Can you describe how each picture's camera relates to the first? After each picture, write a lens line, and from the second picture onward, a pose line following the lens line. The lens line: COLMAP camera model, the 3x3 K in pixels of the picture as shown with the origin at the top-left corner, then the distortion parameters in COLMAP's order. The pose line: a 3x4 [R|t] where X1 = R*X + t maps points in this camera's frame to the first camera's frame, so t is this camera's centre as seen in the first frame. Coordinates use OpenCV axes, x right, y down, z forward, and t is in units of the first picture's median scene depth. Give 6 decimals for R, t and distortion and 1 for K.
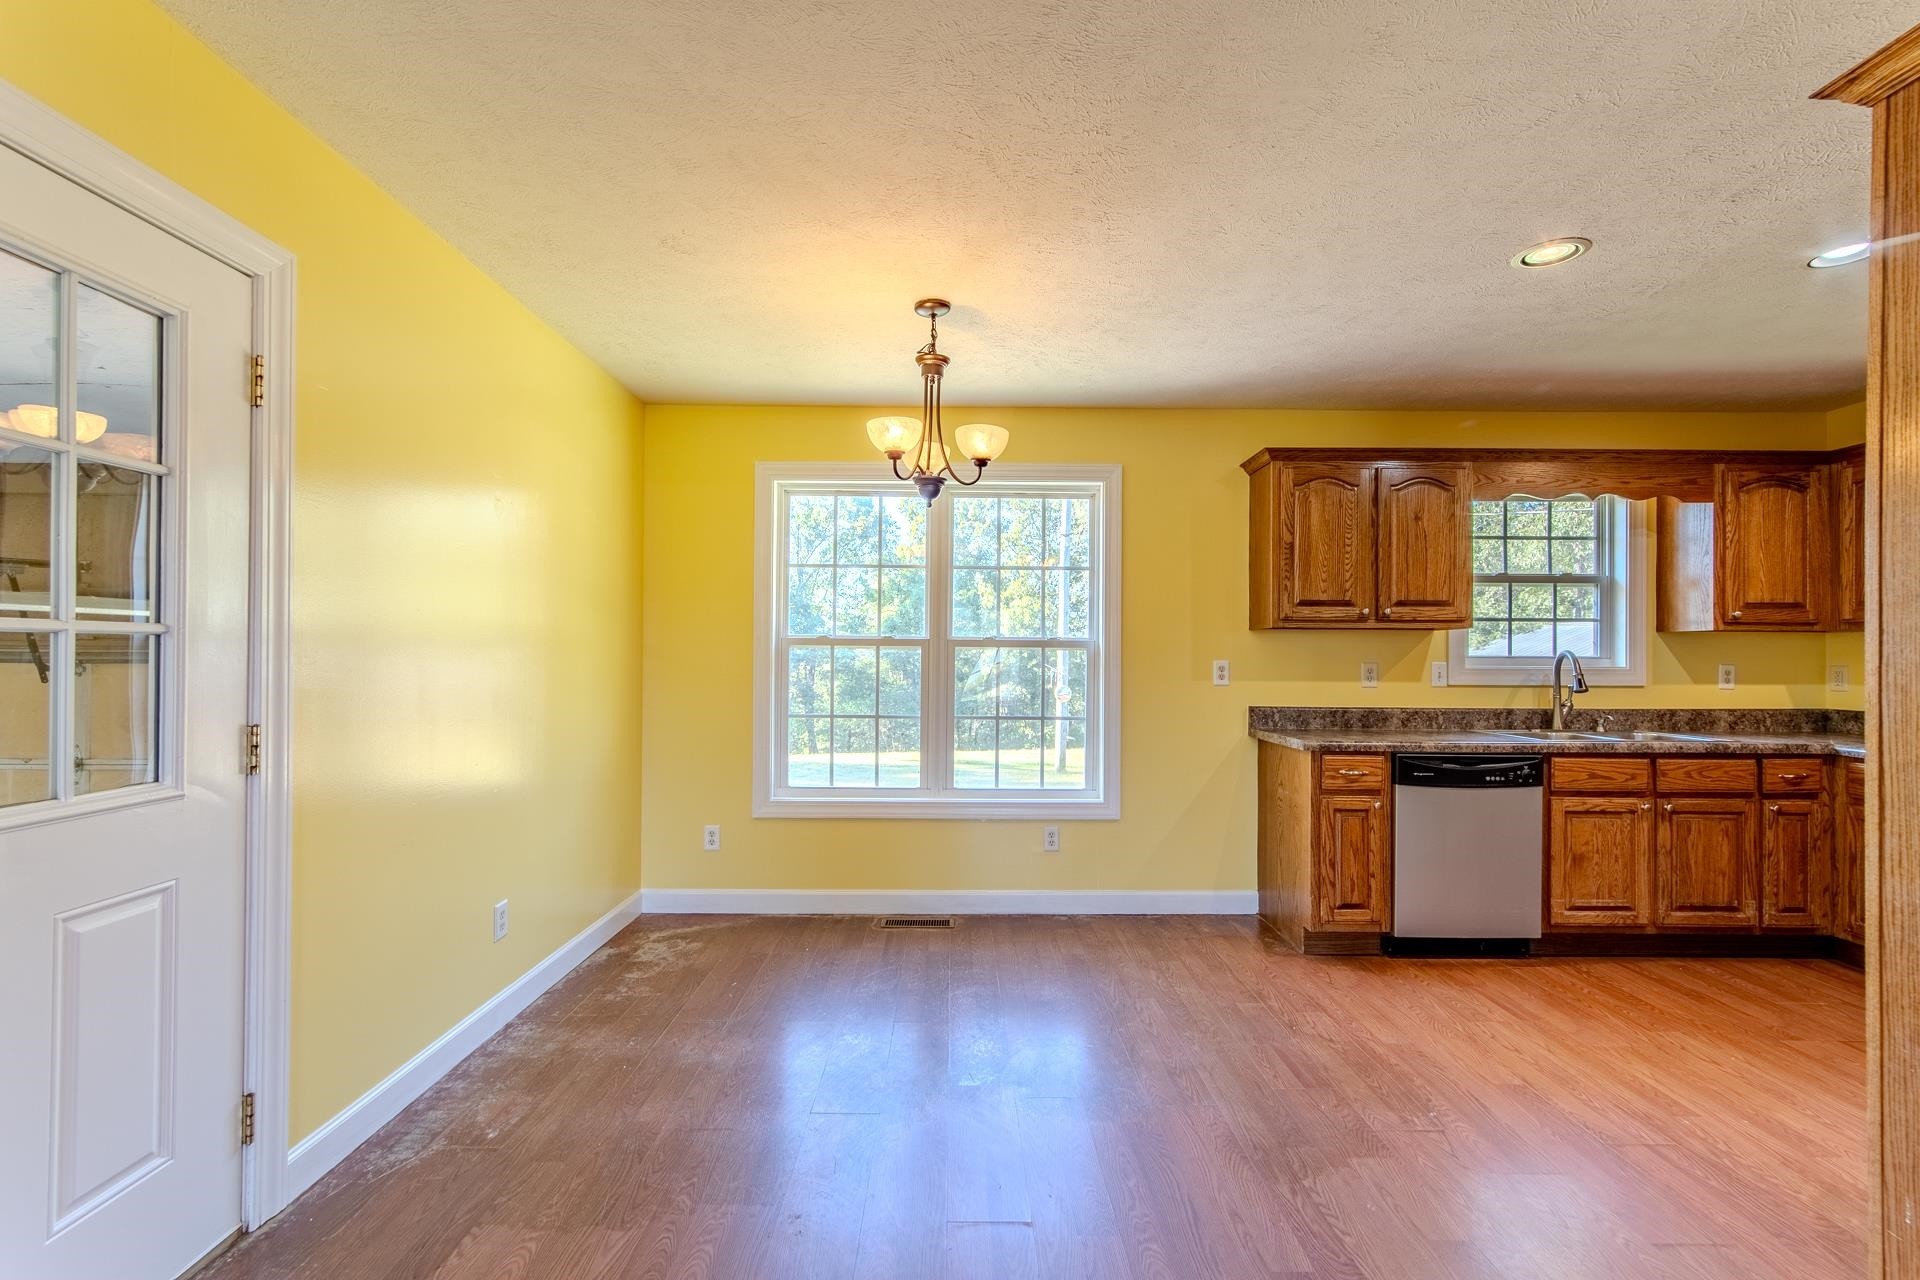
lens RADIAL K [[840.0, 0, 958.6], [0, 840.0, 648.1], [0, 0, 1]] dist [-0.000721, 0.000601]
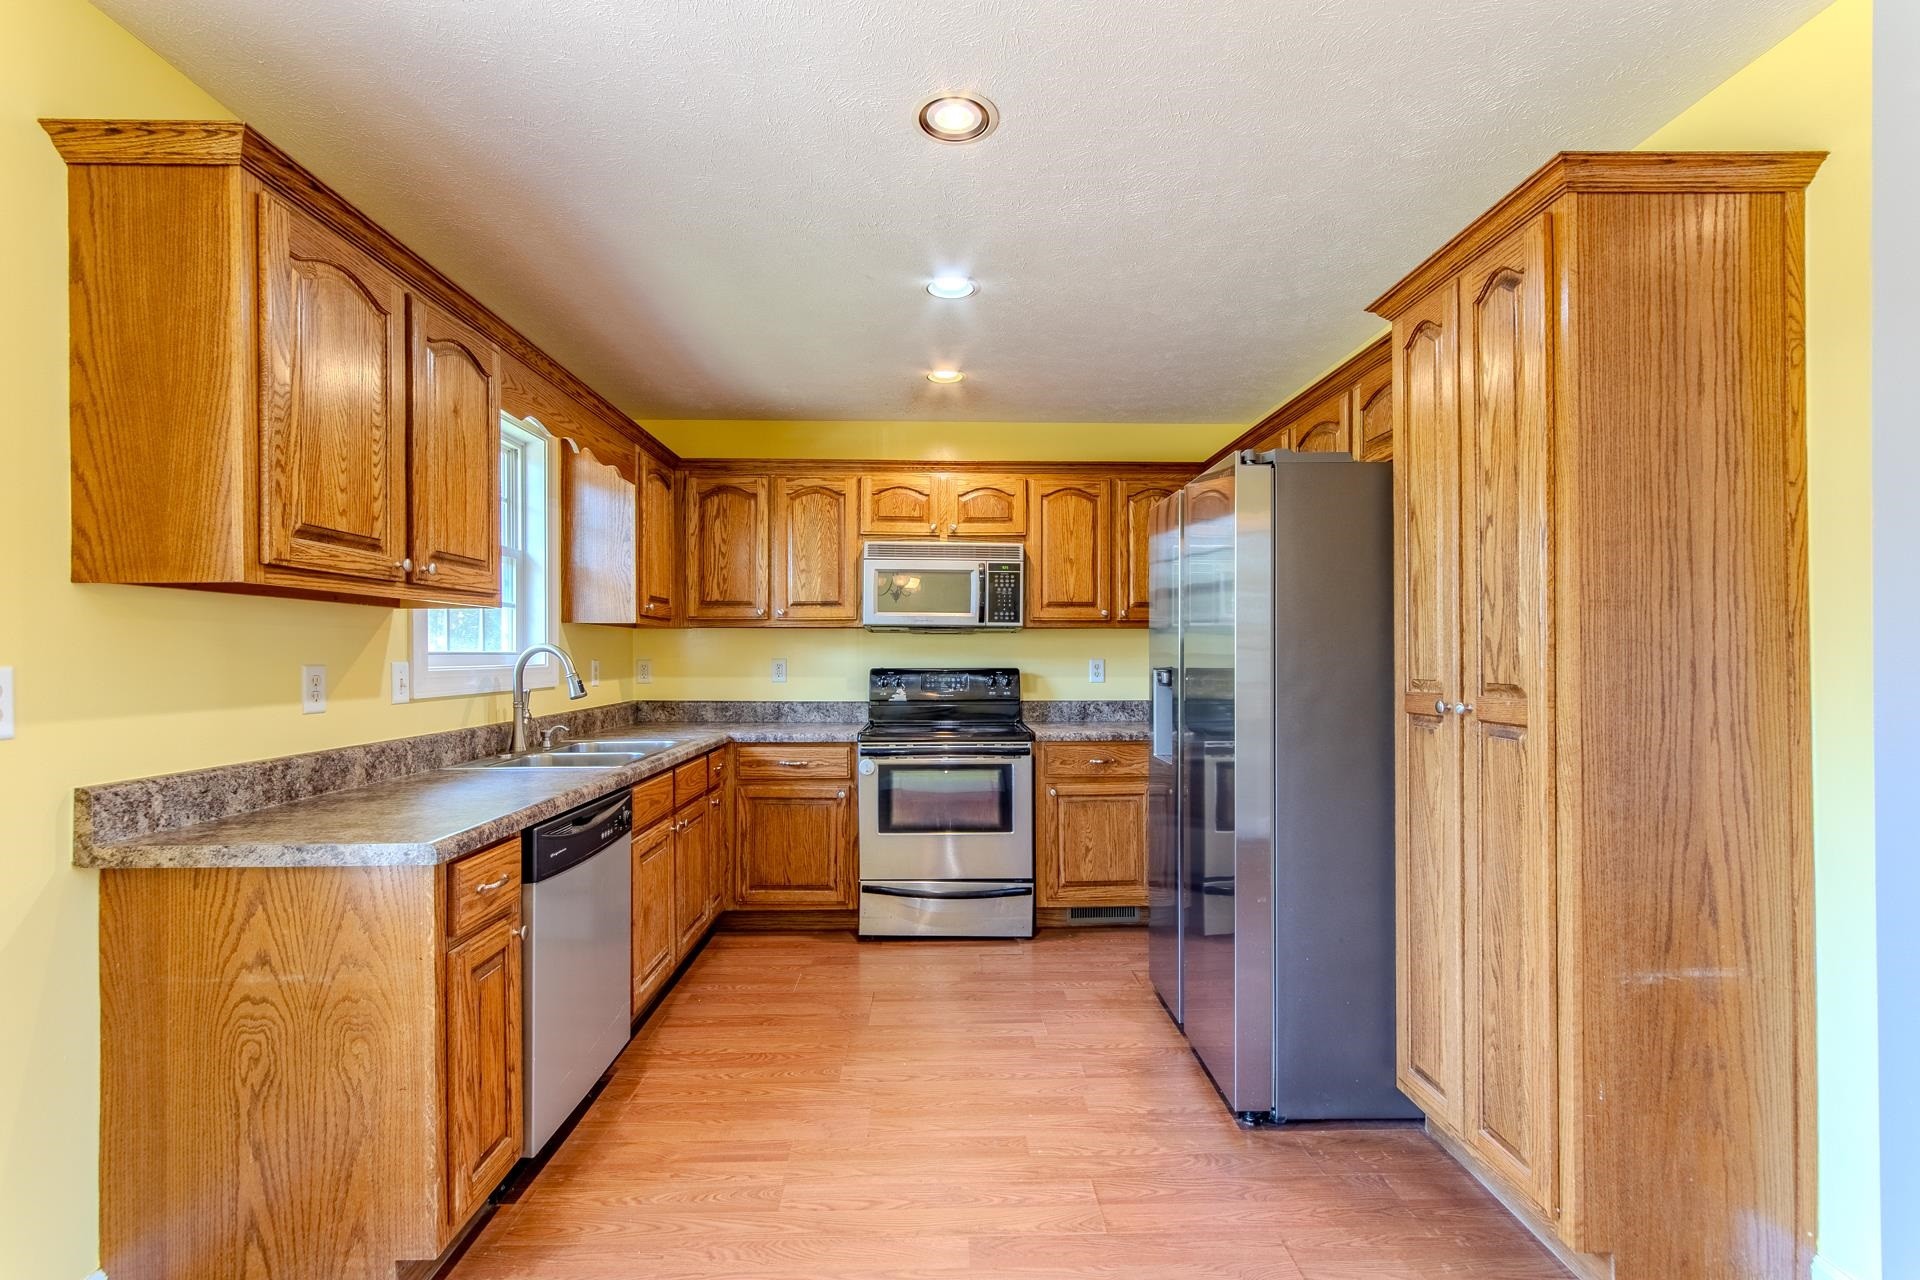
lens RADIAL K [[840.0, 0, 961.4], [0, 840.0, 651.6], [0, 0, 1]] dist [-0.000721, 0.000601]
pose [[-0.021844, -0.002822, 0.999757, -0.034076], [-0.006694, 0.999974, 0.002676, 0.005285], [-0.999739, -0.006634, -0.021862, 0.635259]]
